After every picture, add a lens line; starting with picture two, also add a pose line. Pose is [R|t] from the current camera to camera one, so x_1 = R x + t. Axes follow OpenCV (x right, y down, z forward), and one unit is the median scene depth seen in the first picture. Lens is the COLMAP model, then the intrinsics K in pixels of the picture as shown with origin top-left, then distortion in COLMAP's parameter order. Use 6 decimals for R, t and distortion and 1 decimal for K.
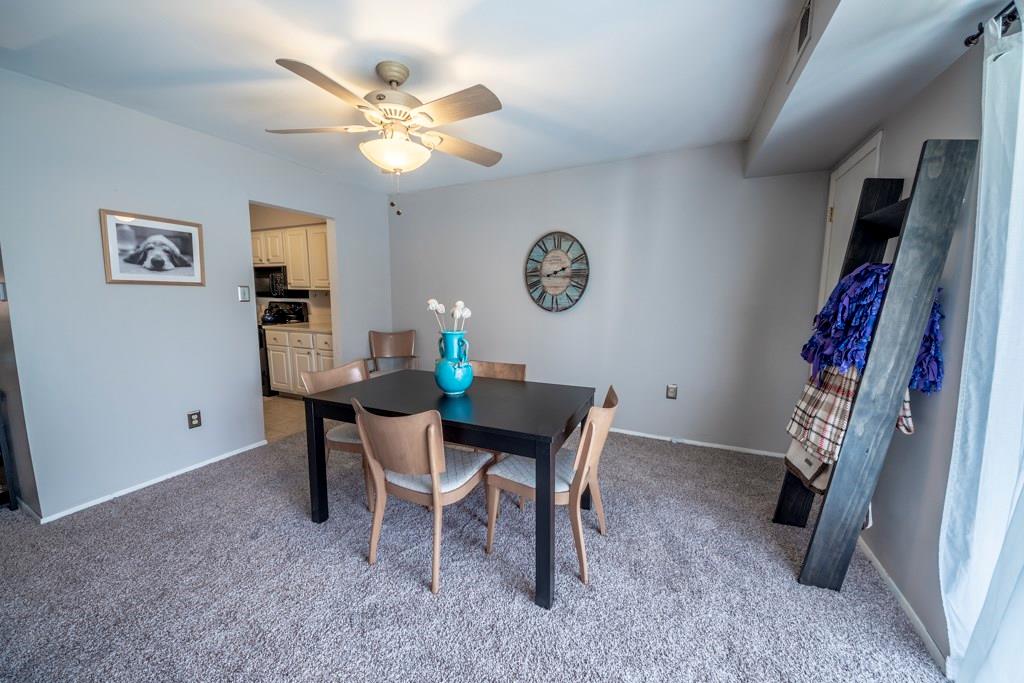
lens RADIAL K [[370.4, 0, 497.8], [0, 370.4, 340.8], [0, 0, 1]] dist [0.055570, -0.025353]
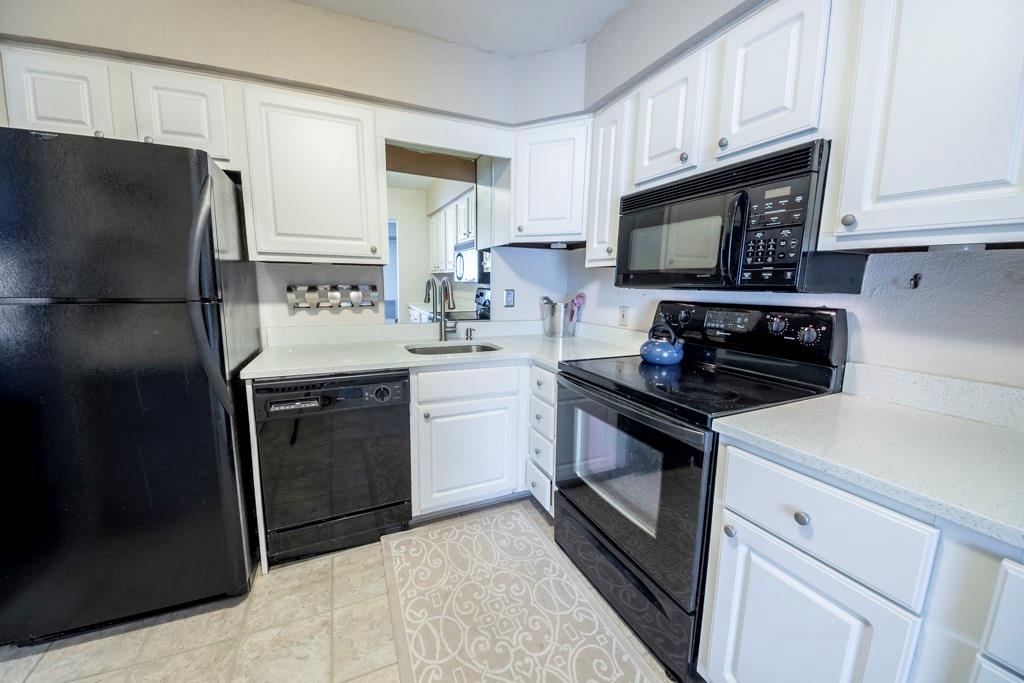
lens RADIAL K [[370.4, 0, 497.8], [0, 370.4, 340.8], [0, 0, 1]] dist [0.055570, -0.025353]
pose [[0.758124, 0.109556, -0.642842, -0.545754], [-0.109083, 0.993202, 0.040621, -0.072965], [0.642923, 0.039327, 0.764921, 0.707684]]
